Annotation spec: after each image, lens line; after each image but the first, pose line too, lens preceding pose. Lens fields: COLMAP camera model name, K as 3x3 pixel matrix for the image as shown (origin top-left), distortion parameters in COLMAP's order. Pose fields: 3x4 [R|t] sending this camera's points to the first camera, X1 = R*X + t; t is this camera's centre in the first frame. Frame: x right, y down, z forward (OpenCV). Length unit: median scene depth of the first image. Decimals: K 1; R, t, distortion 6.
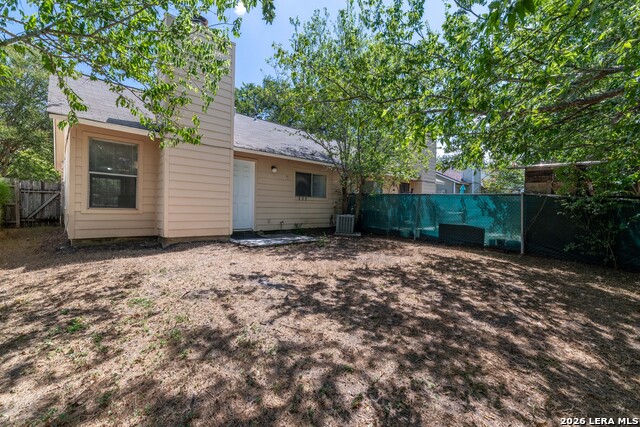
lens RADIAL K [[293.8, 0, 317.9], [0, 293.8, 207.2], [0, 0, 1]] dist [-0.000075, 0.000323]
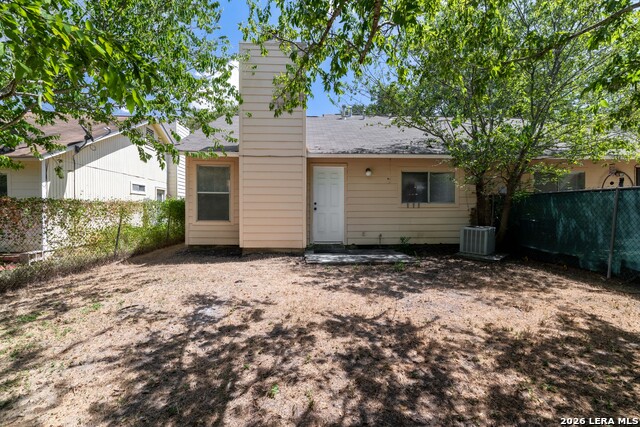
lens RADIAL K [[293.8, 0, 317.9], [0, 293.8, 207.2], [0, 0, 1]] dist [-0.000075, 0.000323]
pose [[0.746374, -0.034054, -0.664655, 0.360627], [0.016717, 0.999334, -0.032429, -0.004780], [0.665317, 0.013093, 0.746446, 0.330585]]
